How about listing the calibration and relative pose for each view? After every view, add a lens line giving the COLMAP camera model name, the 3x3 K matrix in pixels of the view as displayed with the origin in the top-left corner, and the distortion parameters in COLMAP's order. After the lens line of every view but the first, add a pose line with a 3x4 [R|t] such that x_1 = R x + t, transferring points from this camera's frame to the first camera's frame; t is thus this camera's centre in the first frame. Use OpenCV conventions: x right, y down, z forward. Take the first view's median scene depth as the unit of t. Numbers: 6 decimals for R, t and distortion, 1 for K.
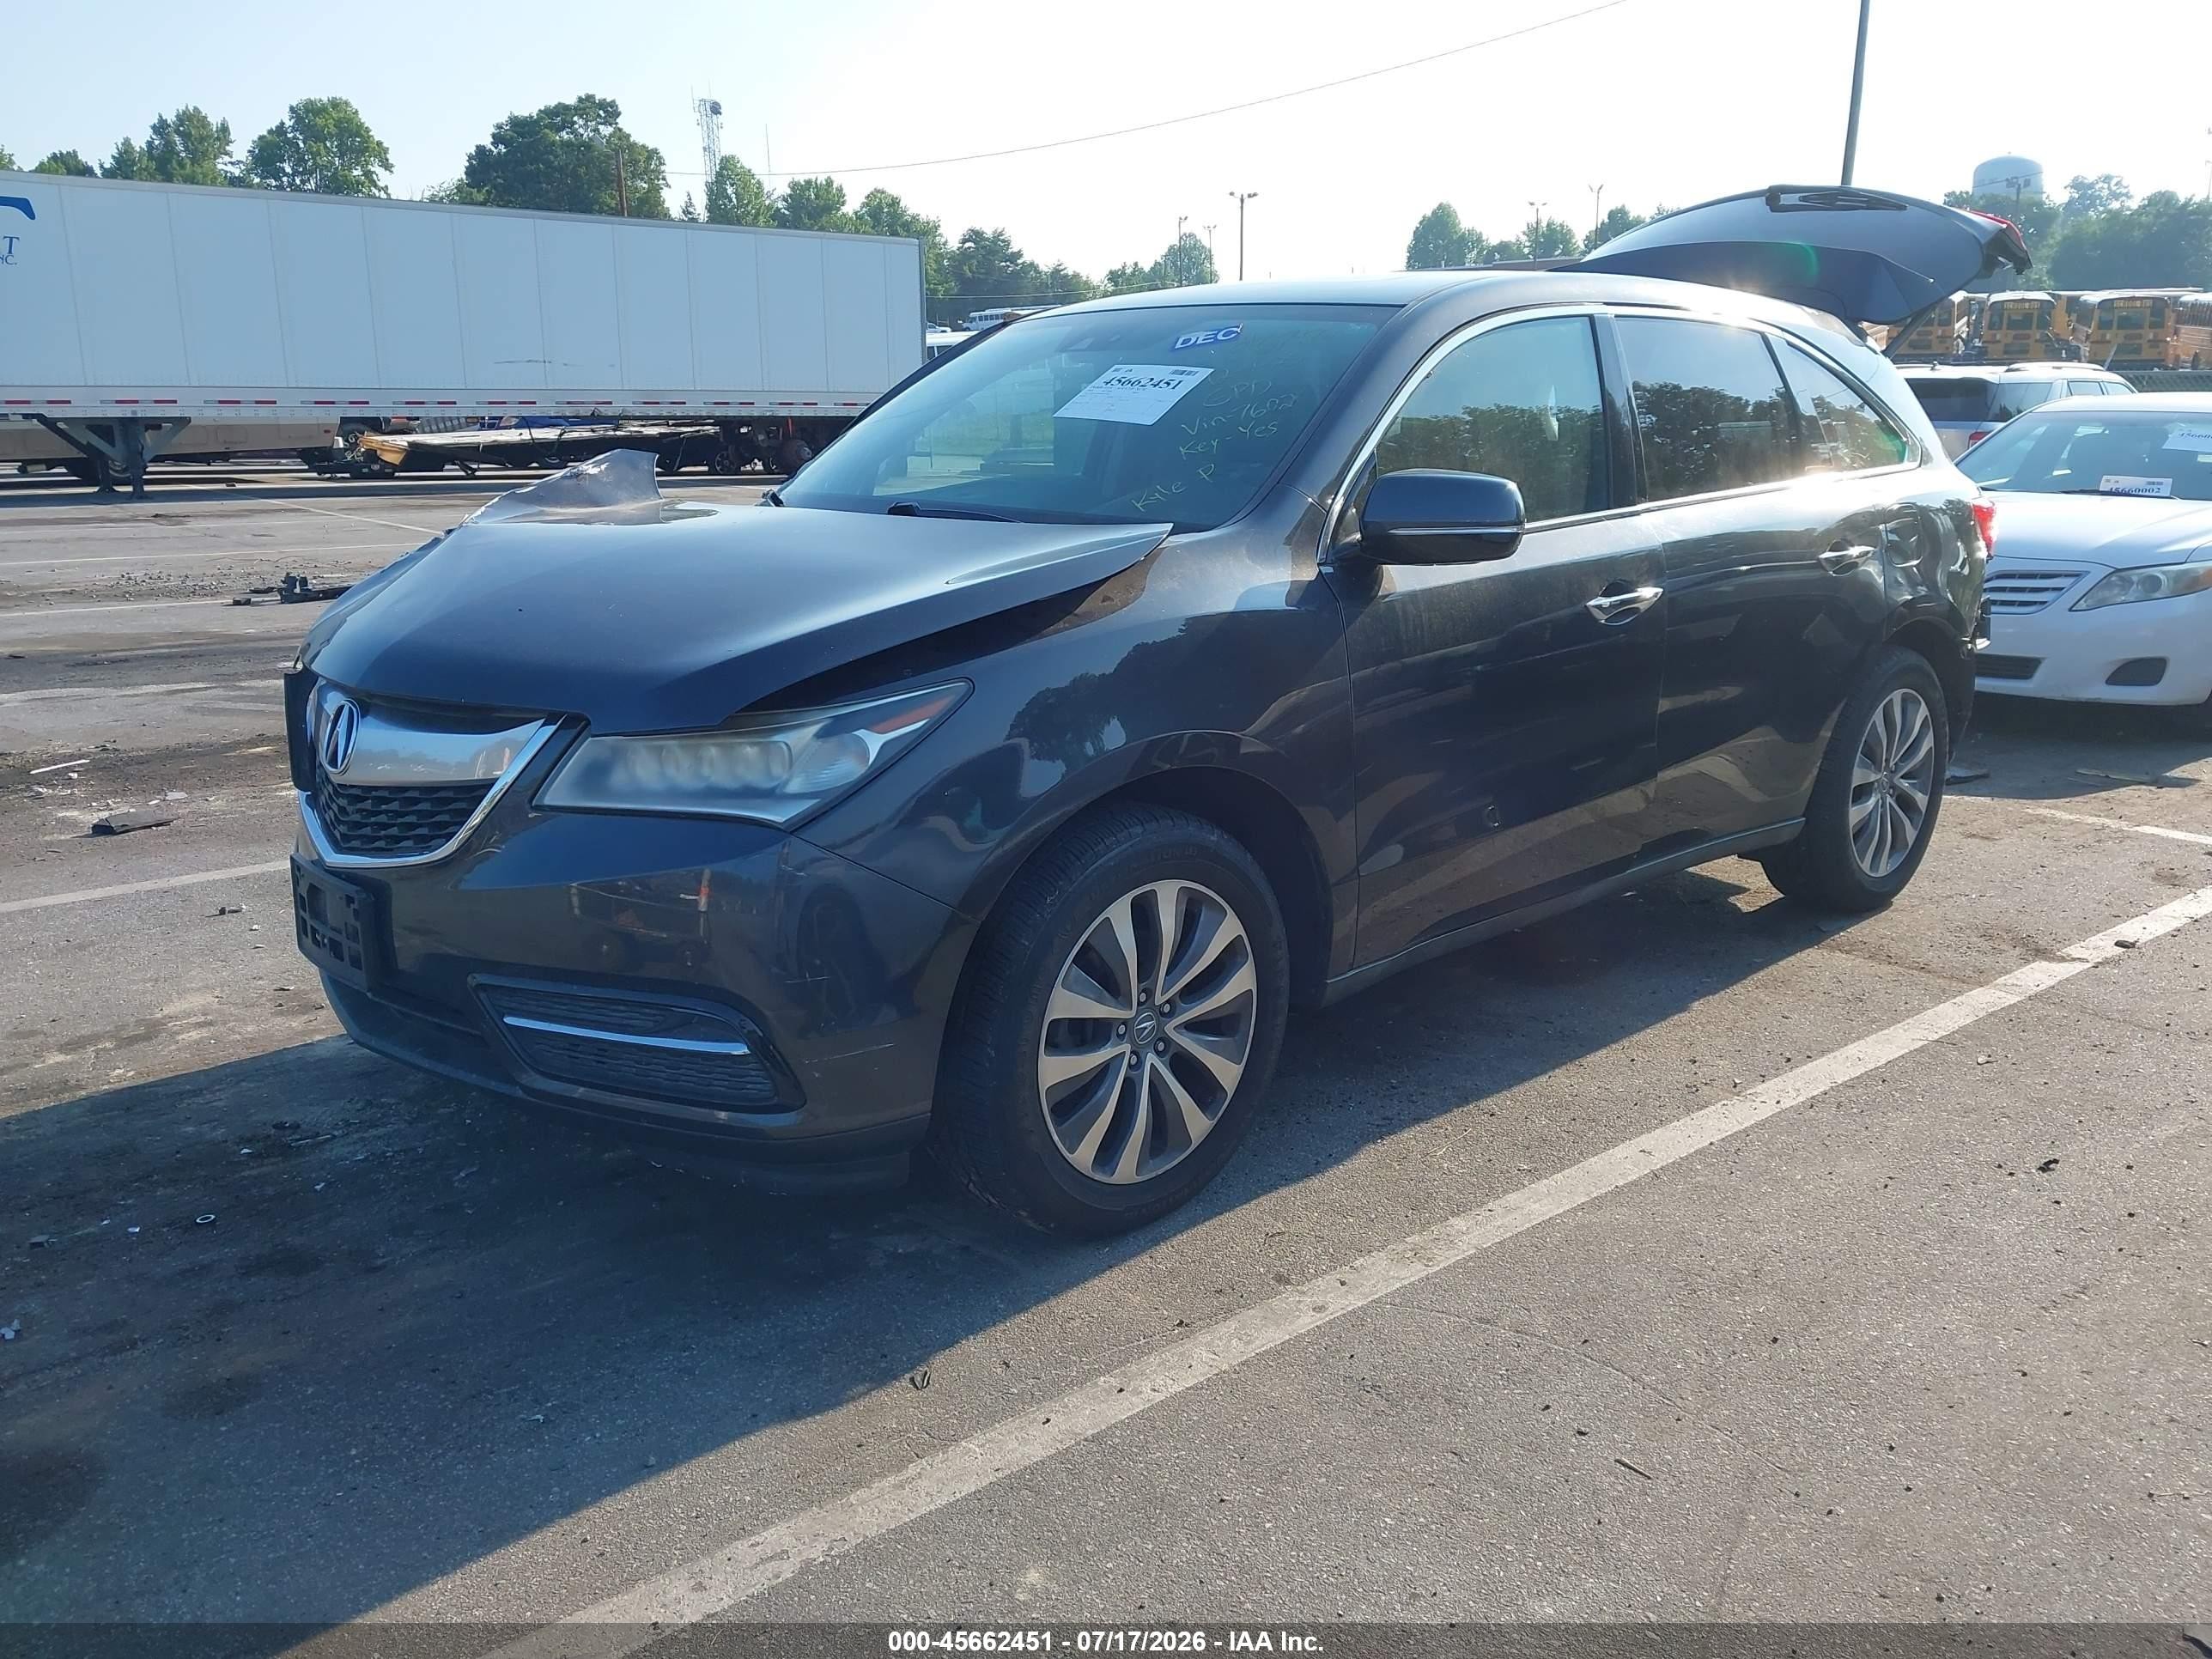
lens RADIAL K [[1779.6, 0, 1144.4], [0, 1779.6, 834.5], [0, 0, 1]] dist [0.017571, -0.015407]
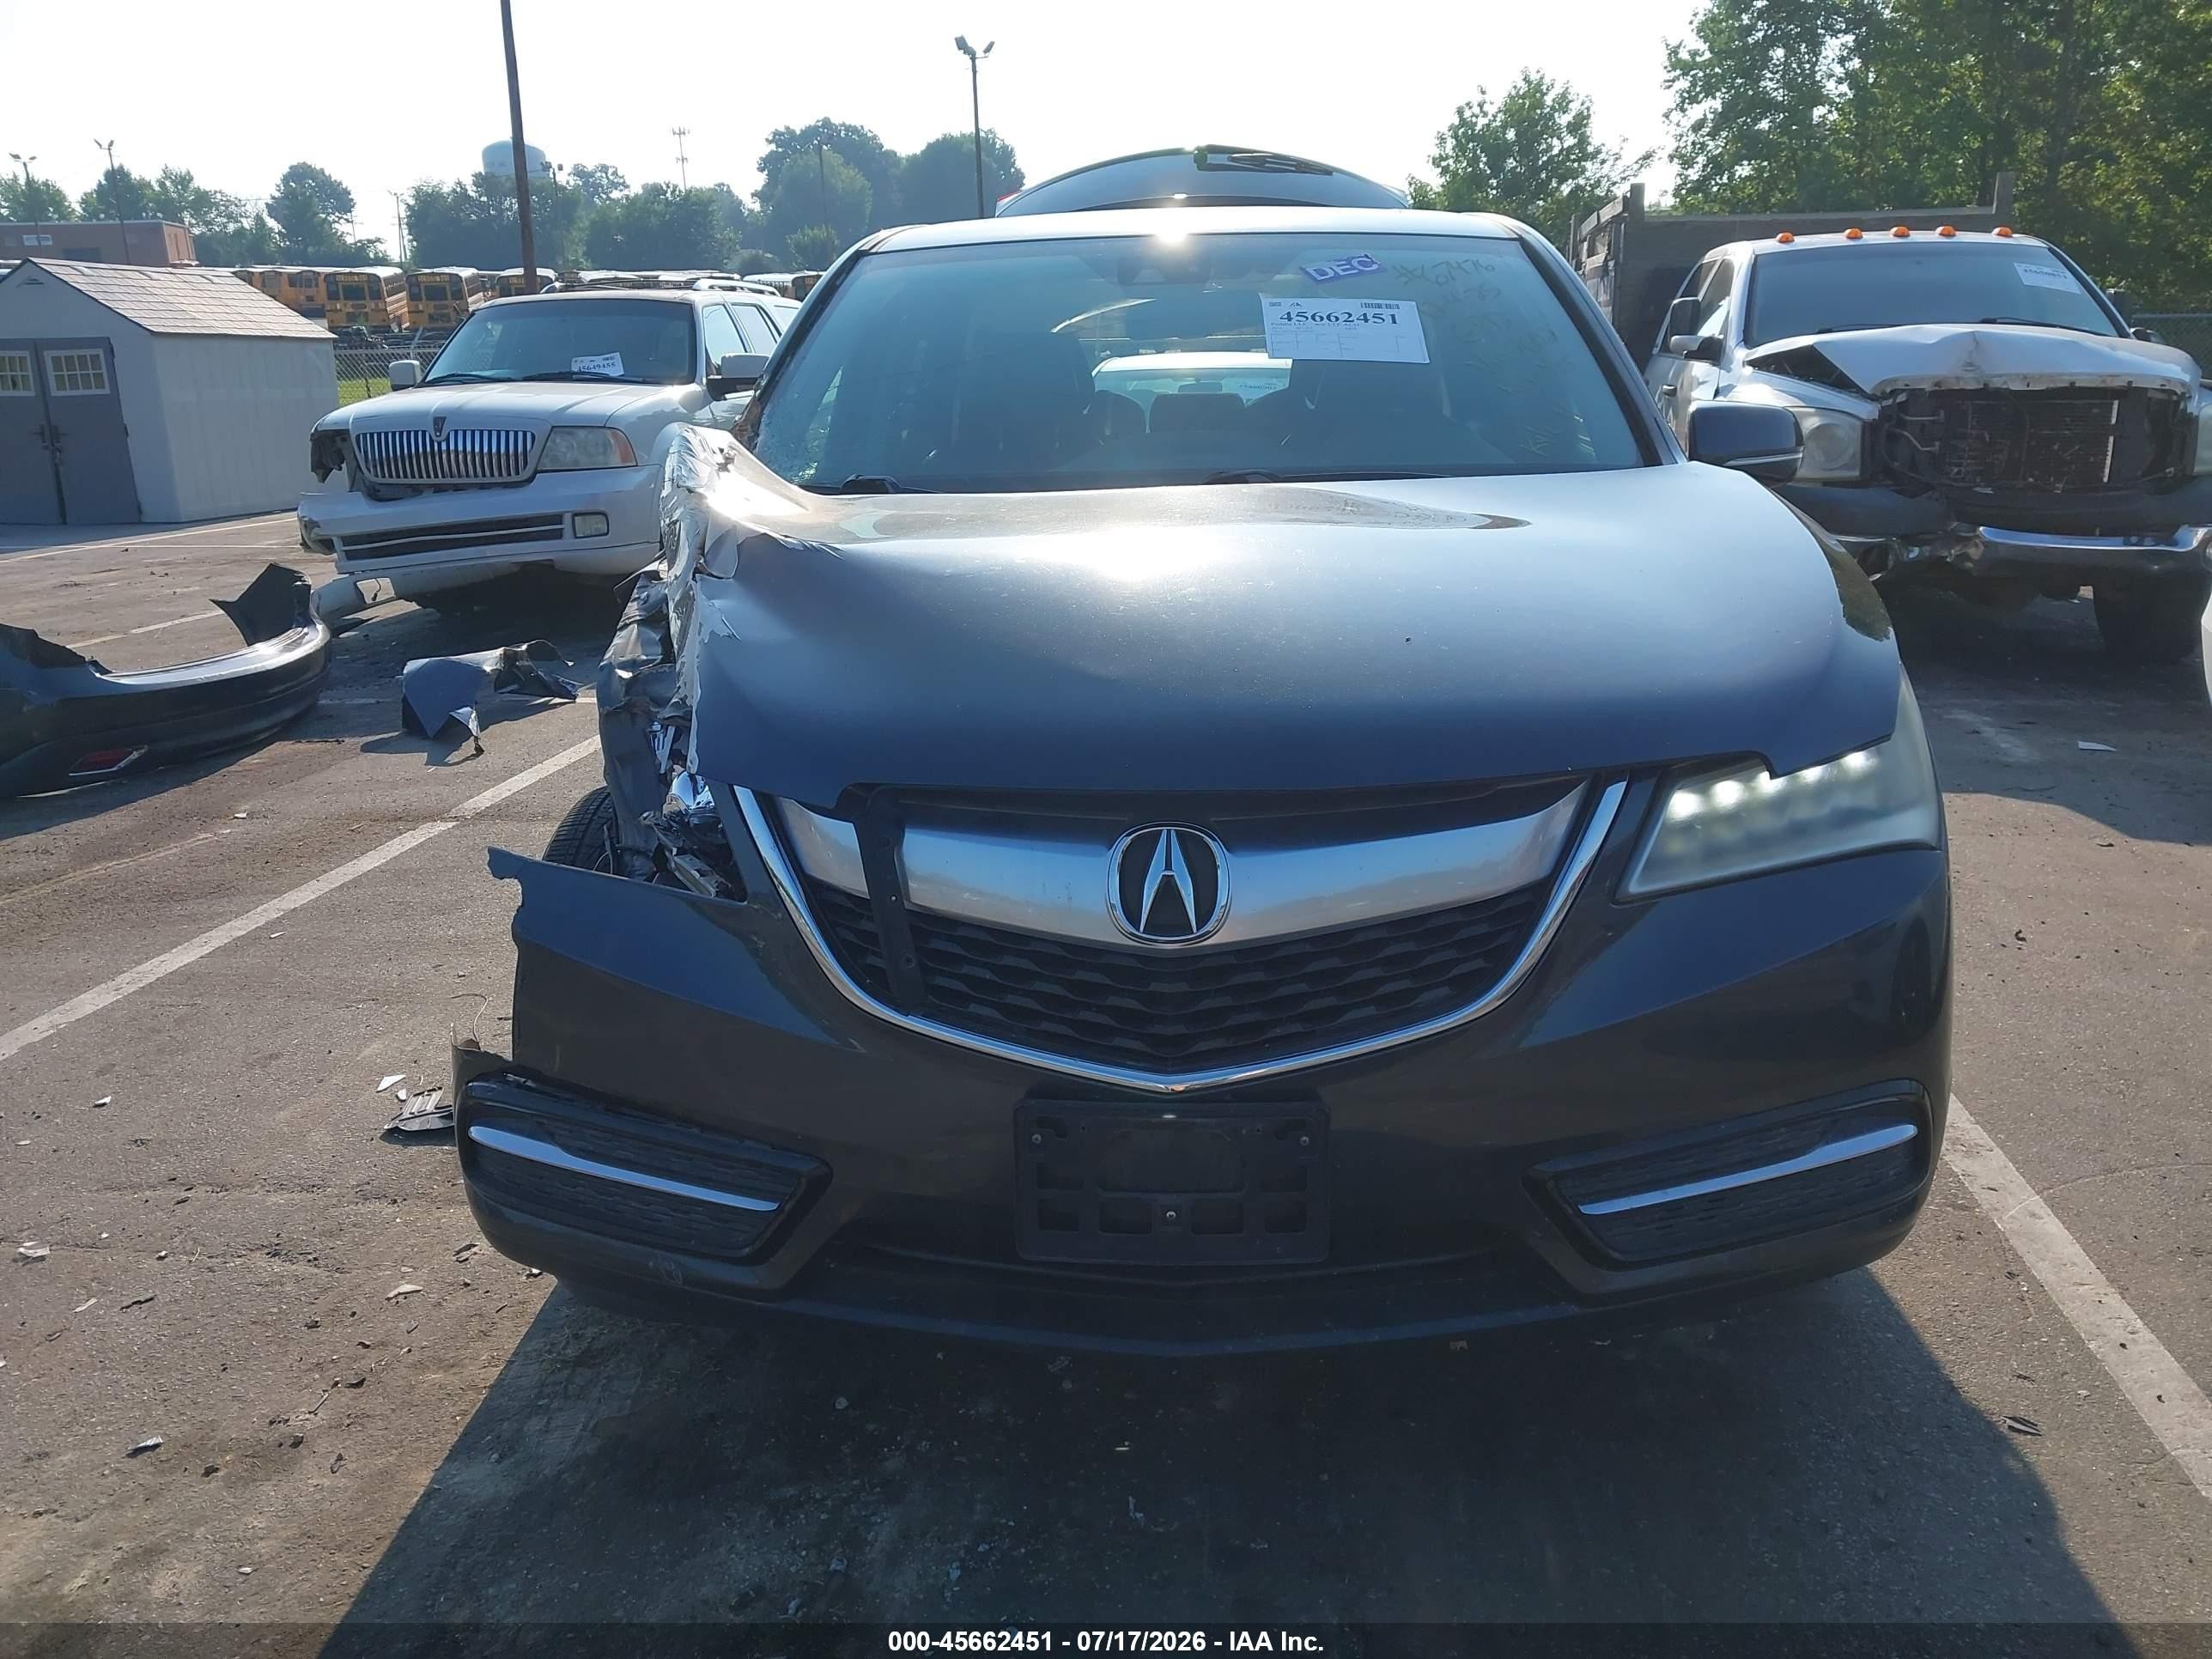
lens RADIAL K [[1779.6, 0, 1144.4], [0, 1779.6, 834.5], [0, 0, 1]] dist [0.017571, -0.015407]
pose [[0.703369, -0.197067, 0.682962, -0.934763], [0.190447, 0.977920, 0.086039, -0.134731], [-0.684837, 0.069551, 0.725369, 0.604184]]
